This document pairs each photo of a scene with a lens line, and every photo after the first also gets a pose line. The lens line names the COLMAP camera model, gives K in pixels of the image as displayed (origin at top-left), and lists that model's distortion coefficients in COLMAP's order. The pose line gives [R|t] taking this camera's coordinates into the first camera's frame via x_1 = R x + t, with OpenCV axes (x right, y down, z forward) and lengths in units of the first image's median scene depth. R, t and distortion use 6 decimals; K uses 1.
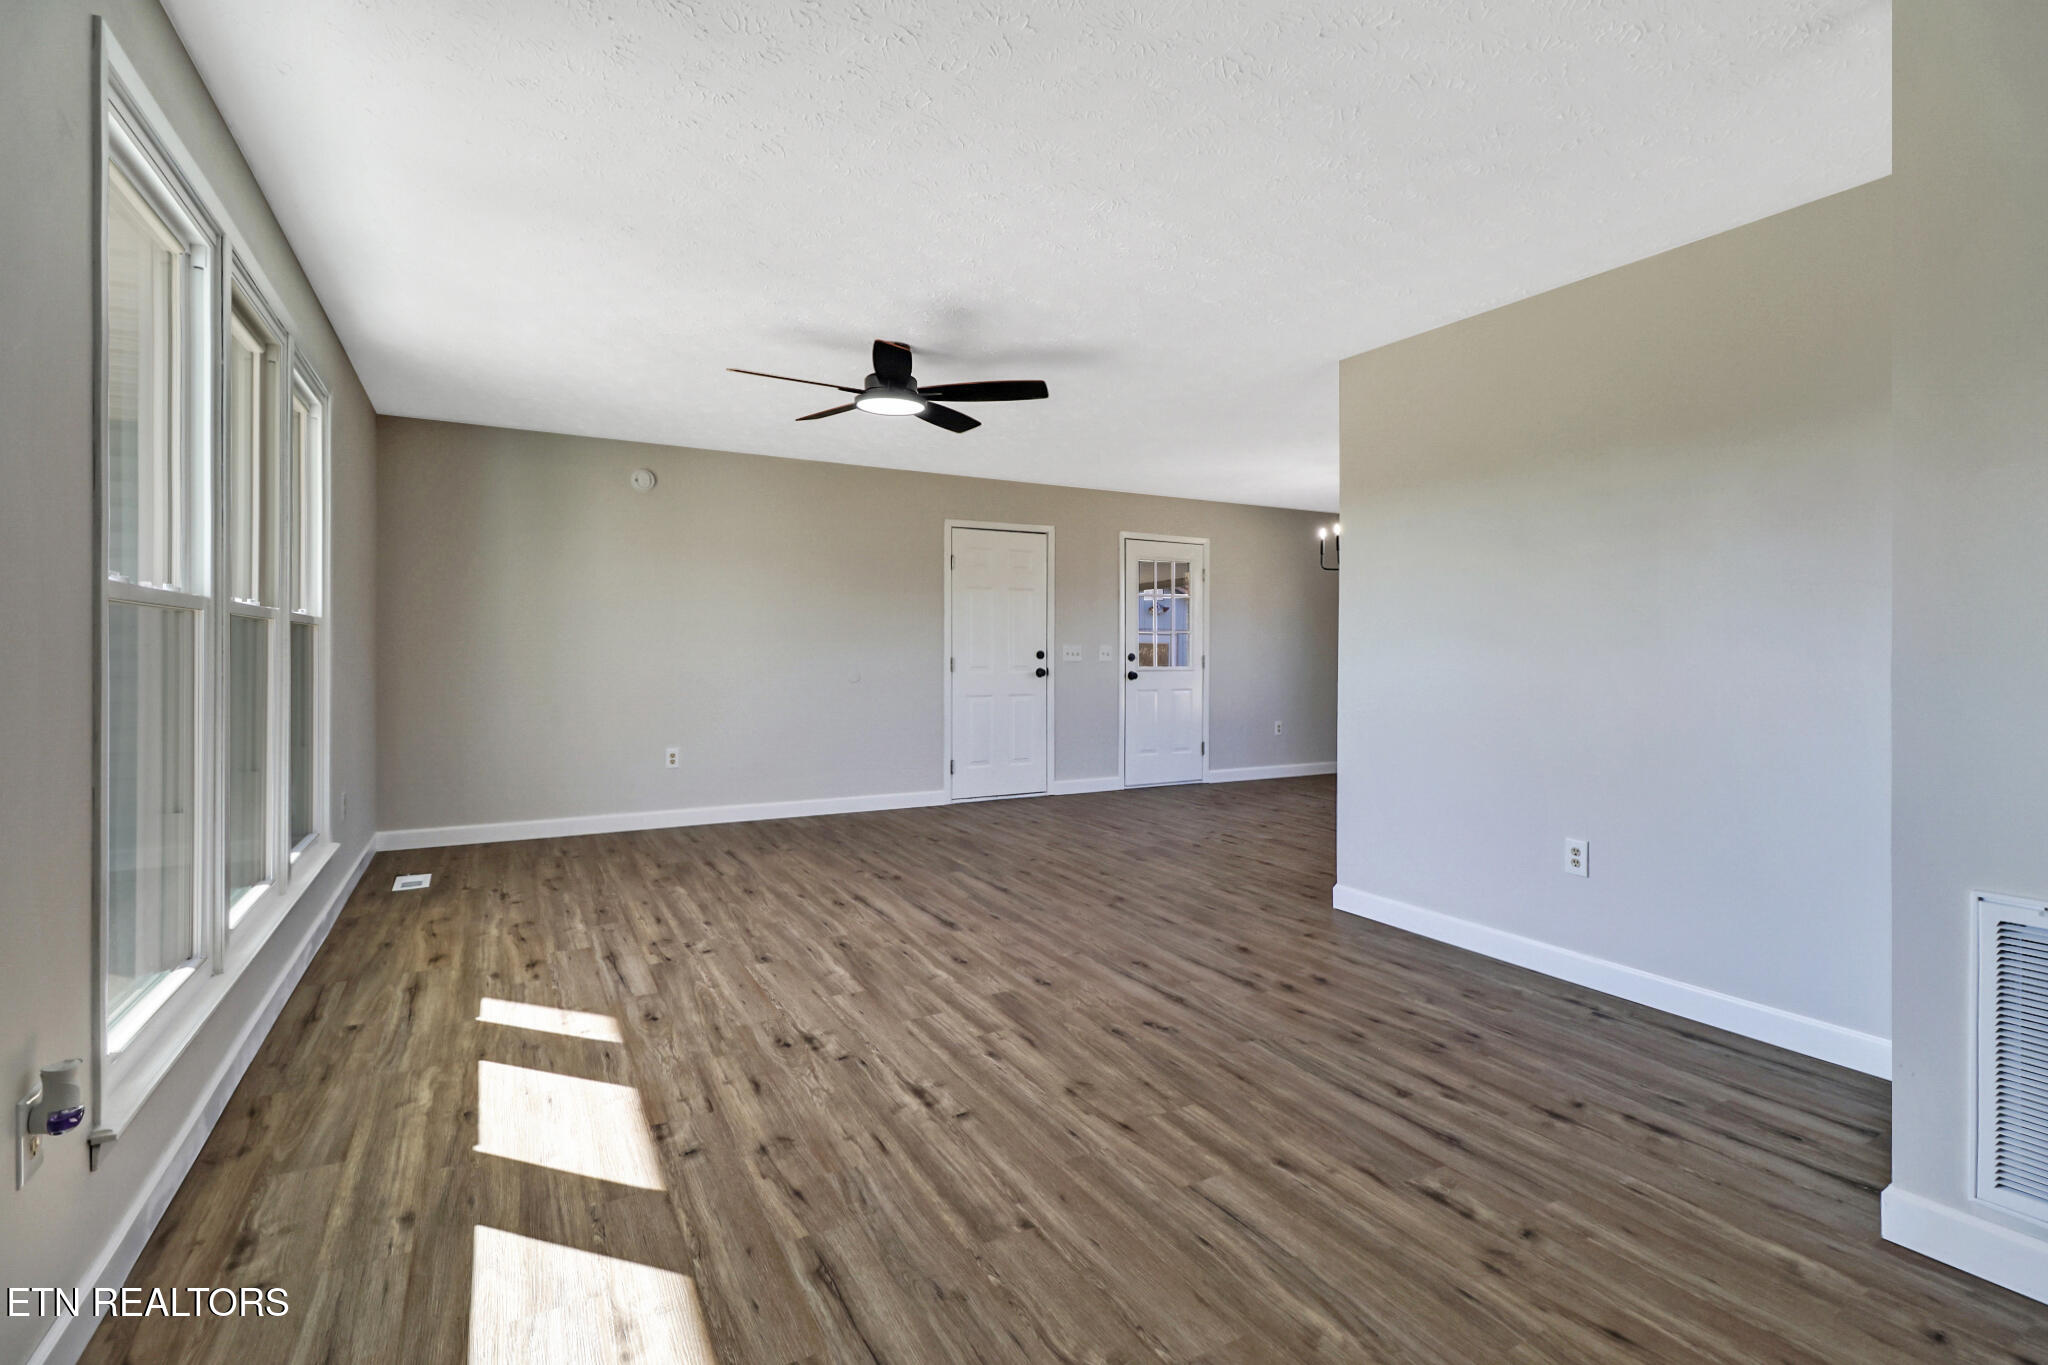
lens RADIAL K [[949.7, 0, 1016.3], [0, 949.7, 659.6], [0, 0, 1]] dist [-0.000025, -0.010882]
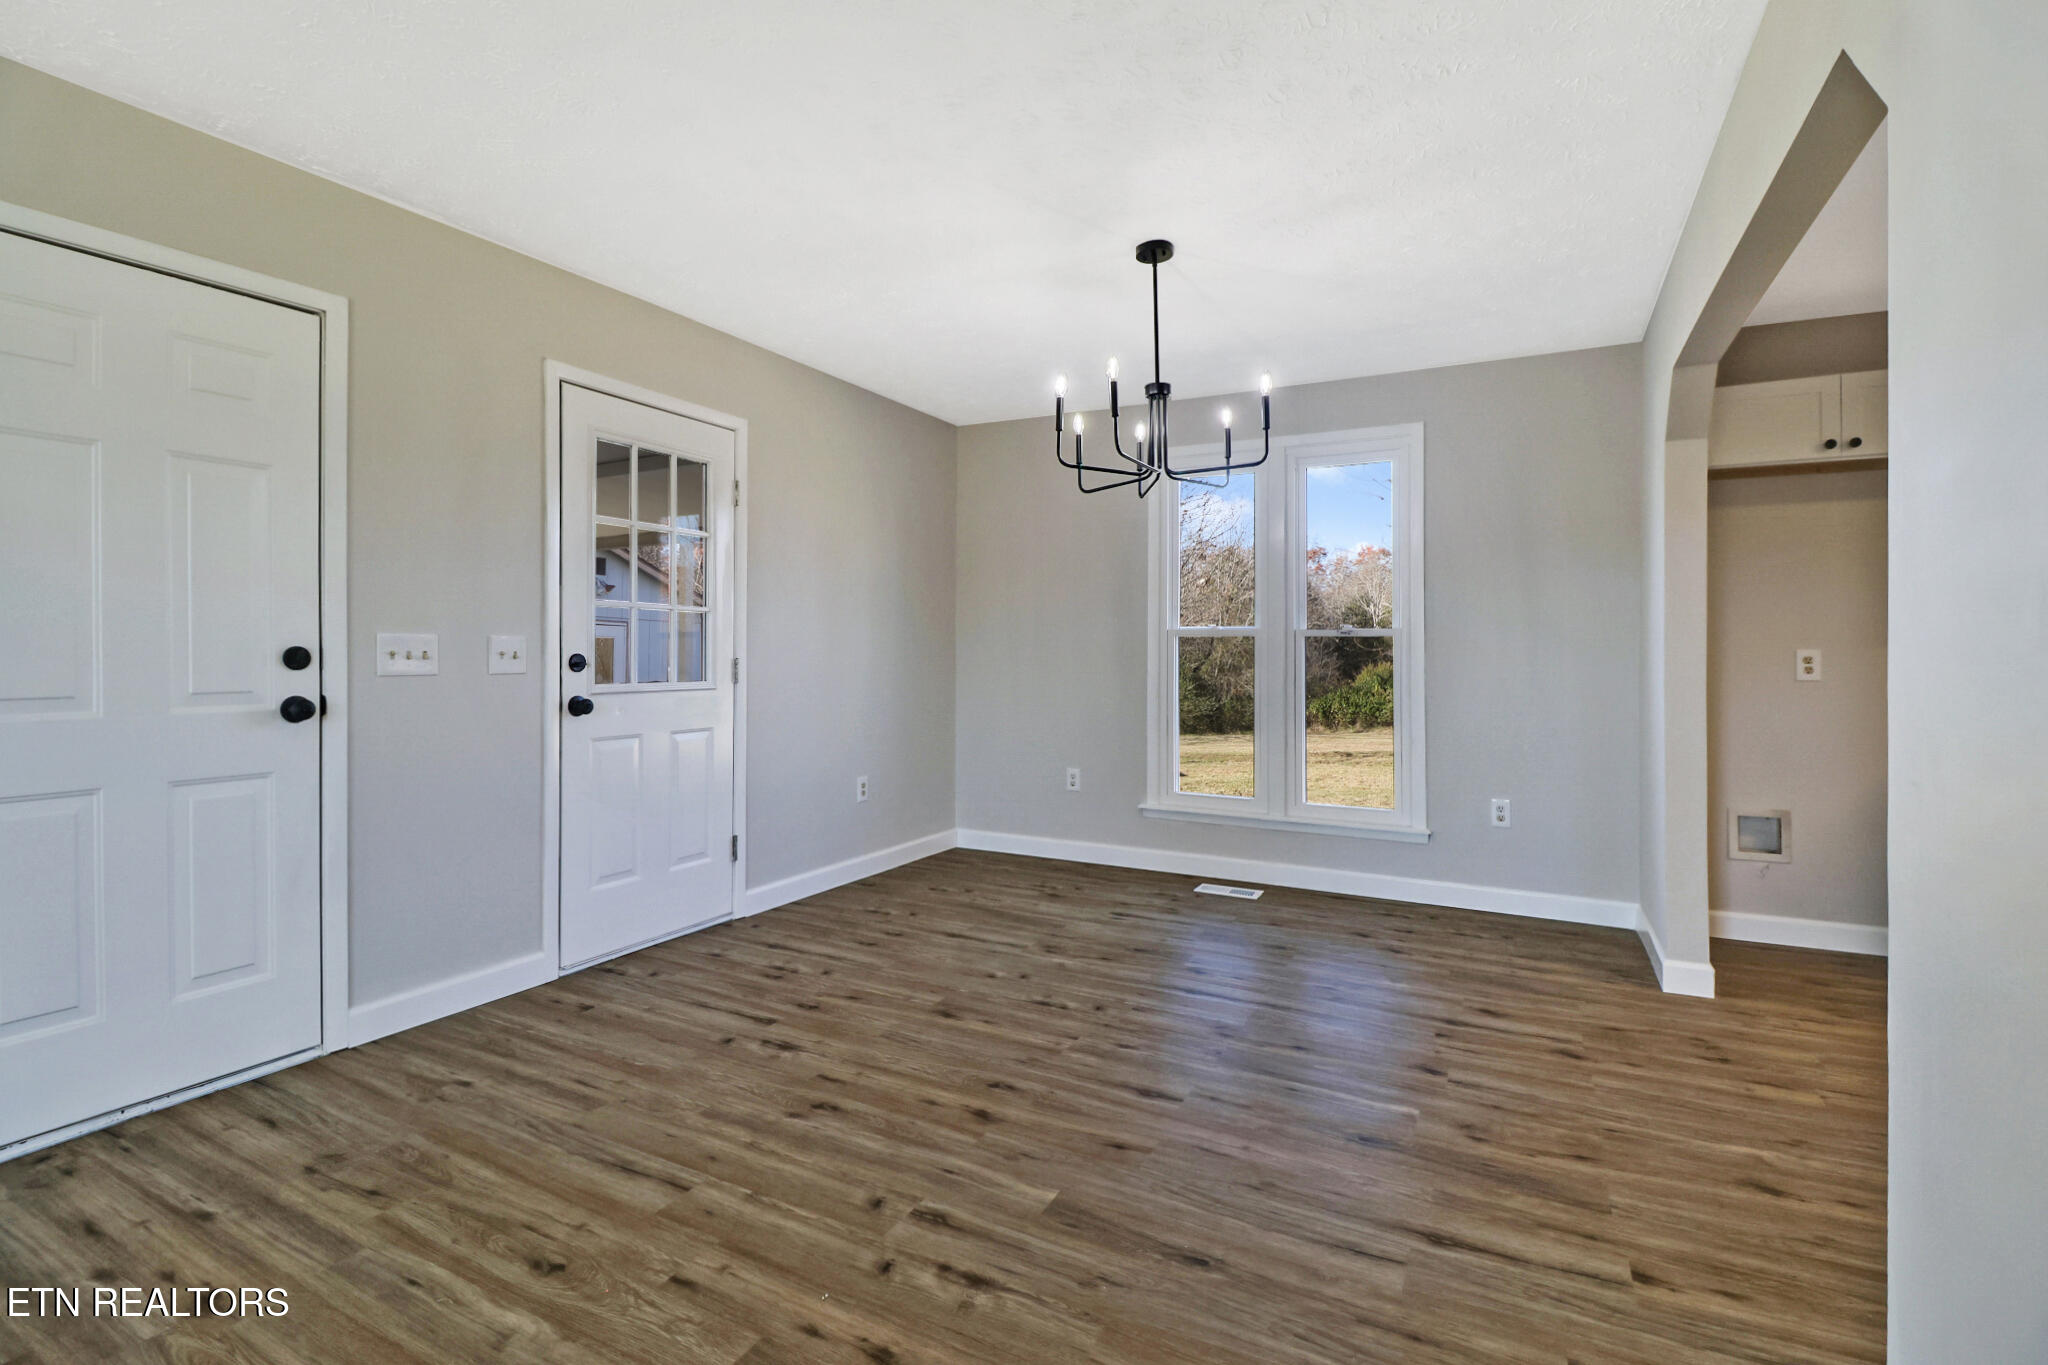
lens RADIAL K [[949.7, 0, 1016.3], [0, 949.7, 659.6], [0, 0, 1]] dist [-0.000025, -0.010882]
pose [[0.836424, -0.002133, 0.548078, 0.053270], [0.000569, 0.999995, 0.003025, -0.005061], [-0.548082, -0.002219, 0.836421, 0.539697]]
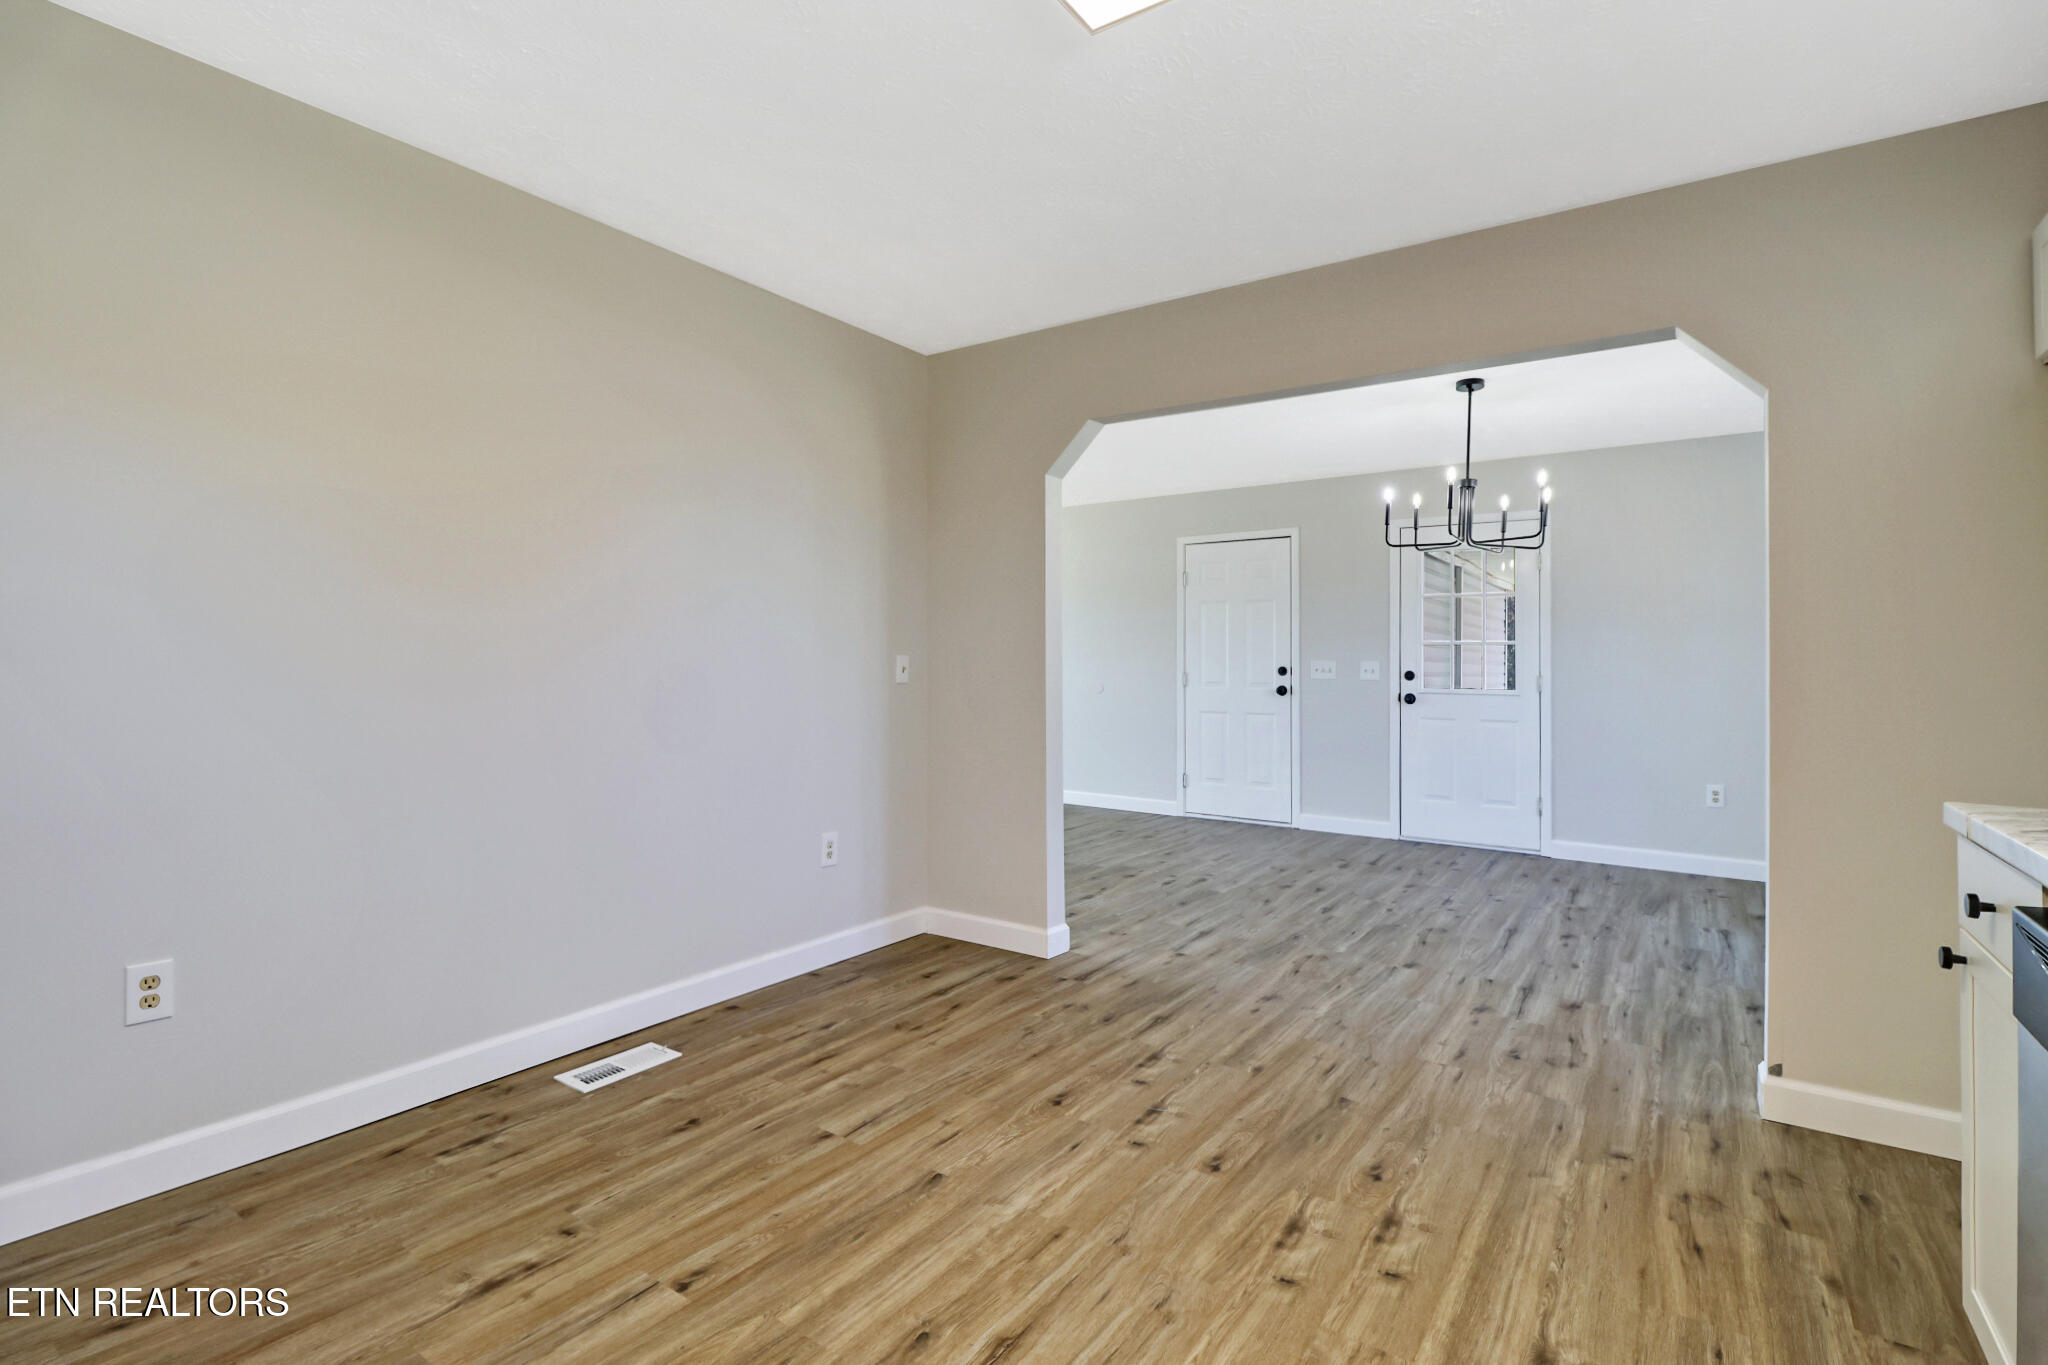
lens RADIAL K [[949.7, 0, 1016.3], [0, 949.7, 659.6], [0, 0, 1]] dist [-0.000025, -0.010882]
pose [[0.438315, -0.001704, -0.898820, 0.697132], [-0.016837, 0.999807, -0.010106, -0.002283], [0.898664, 0.019563, 0.438202, 0.354457]]
